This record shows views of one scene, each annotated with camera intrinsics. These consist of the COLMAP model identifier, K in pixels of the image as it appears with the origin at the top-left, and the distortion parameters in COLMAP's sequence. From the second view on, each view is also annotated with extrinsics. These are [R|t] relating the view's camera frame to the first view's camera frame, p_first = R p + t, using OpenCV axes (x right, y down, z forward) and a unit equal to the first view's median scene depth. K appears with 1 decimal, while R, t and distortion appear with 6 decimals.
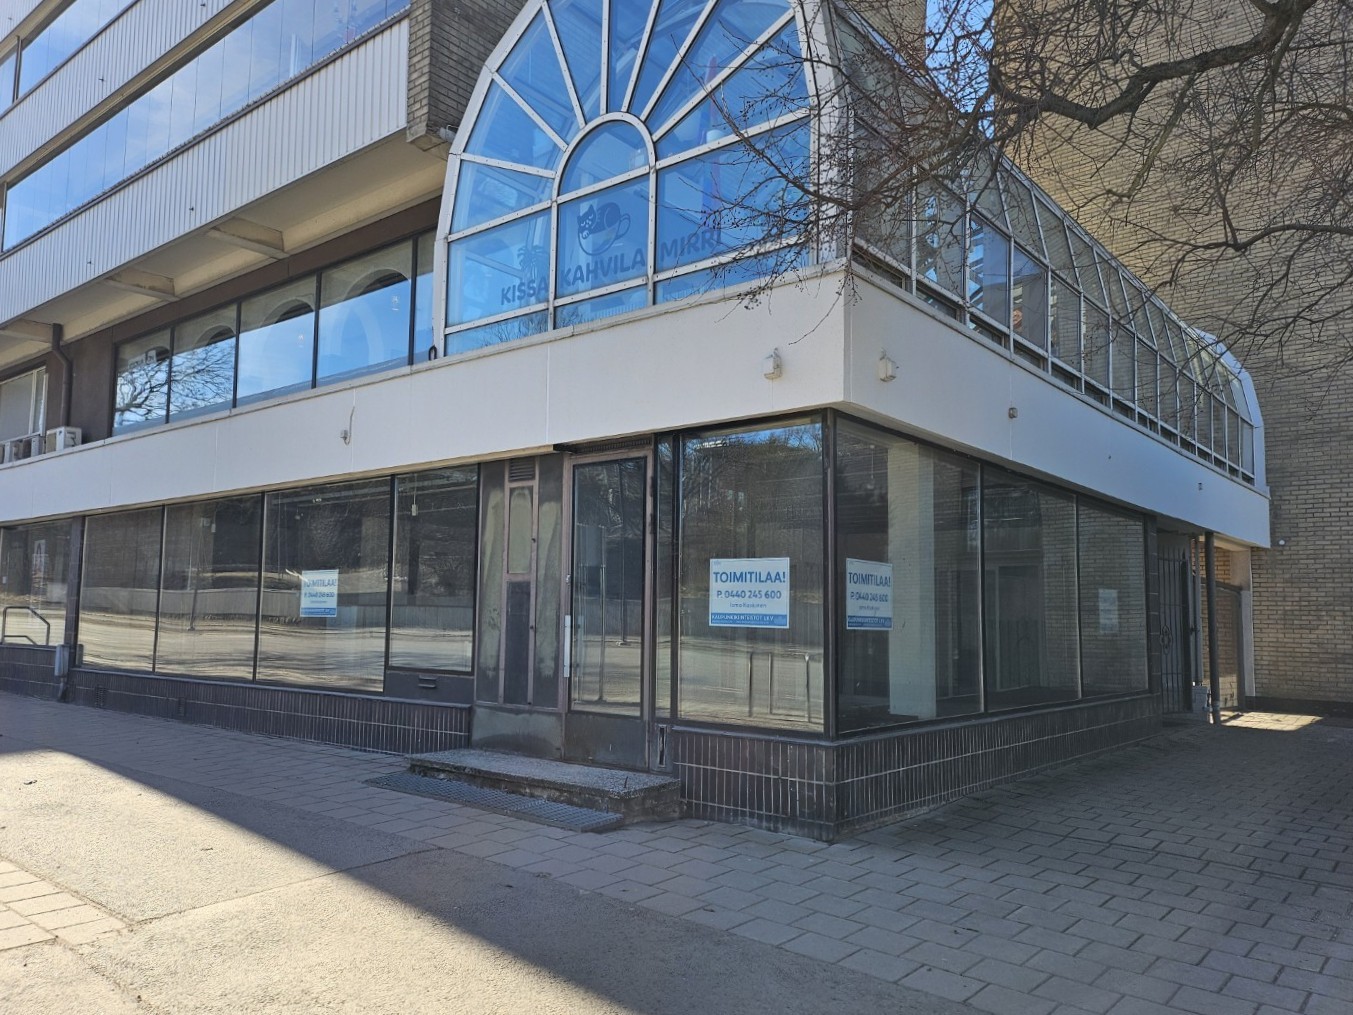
lens RADIAL K [[1023.0, 0, 676.5], [0, 1023.0, 507.5], [0, 0, 1]] dist [0.007331, 0.001343]
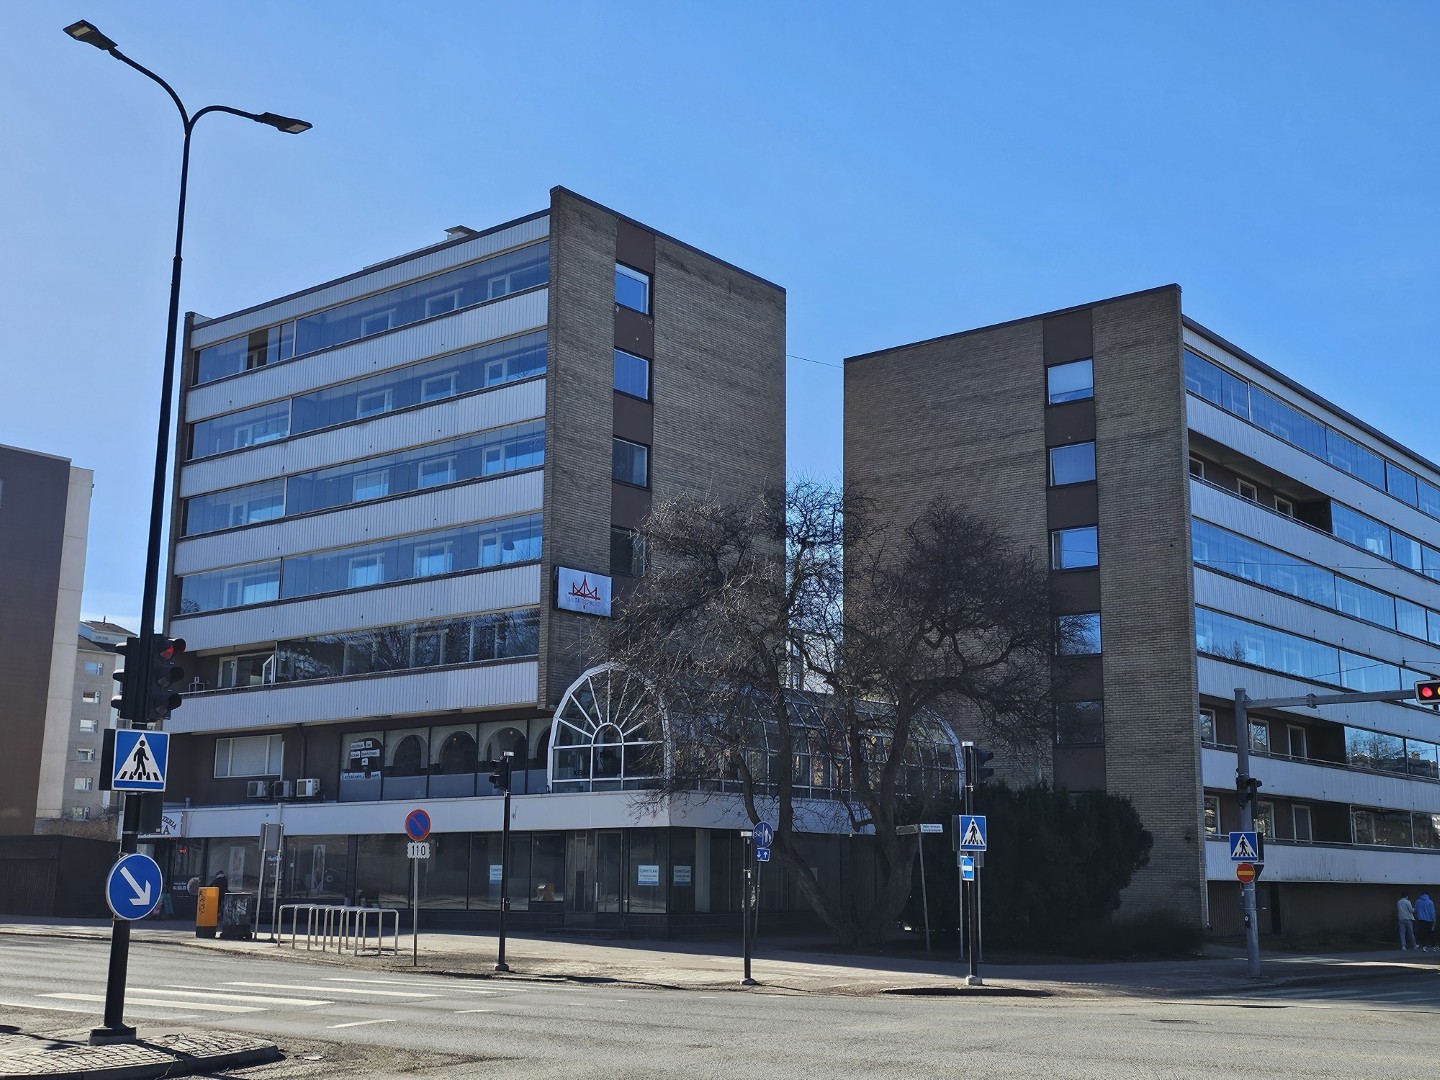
lens RADIAL K [[1662.1, 0, 720.0], [0, 1662.1, 540.0], [0, 0, 1]] dist [0.124097, -0.029090]
pose [[0.999948, -0.009563, 0.003520, 0.275979], [0.009843, 0.995802, -0.091007, -0.487422], [-0.002635, 0.091037, 0.995844, -4.372582]]
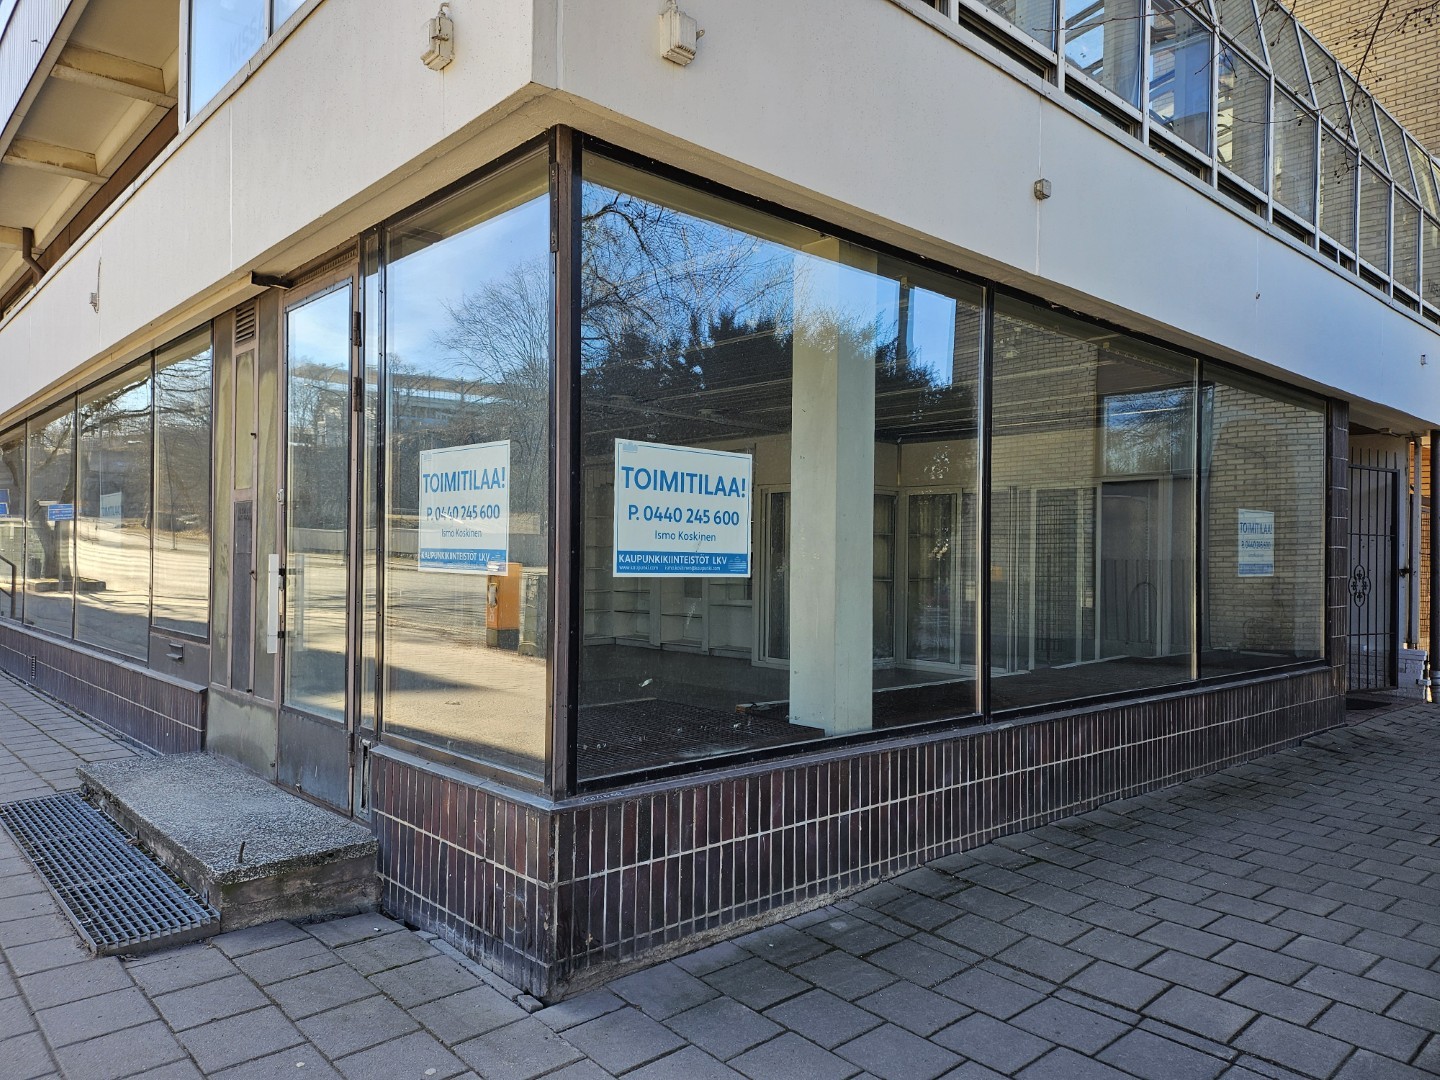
lens RADIAL K [[928.3, 0, 791.6], [0, 928.3, 544.9], [0, 0, 1]] dist [0.045298, -0.053298]
pose [[0.990051, -0.005501, -0.140602, 0.270512], [0.018721, 0.995502, 0.092870, 0.052004], [0.139458, -0.094578, 0.985701, 0.472011]]
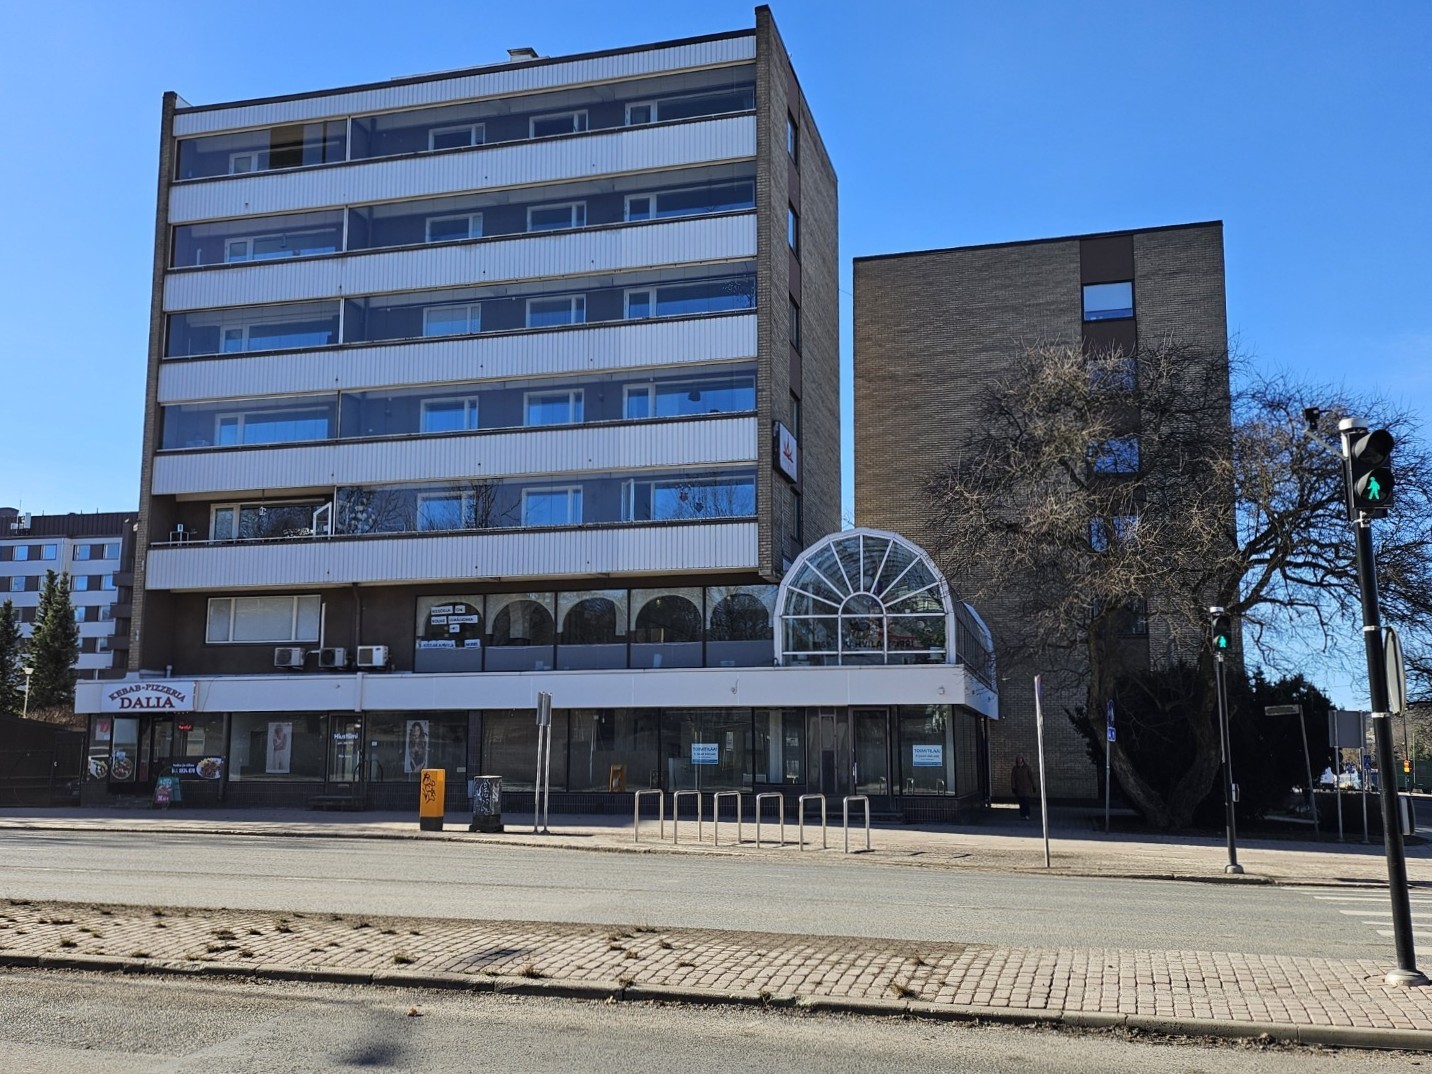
lens RADIAL K [[1326.8, 0, 696.5], [0, 1326.8, 539.5], [0, 0, 1]] dist [0.133661, -0.218965]
pose [[0.915513, 0.047974, 0.399417, -2.119068], [-0.028624, 0.998116, -0.054275, -0.320001], [-0.401268, 0.038257, 0.915161, -2.406378]]
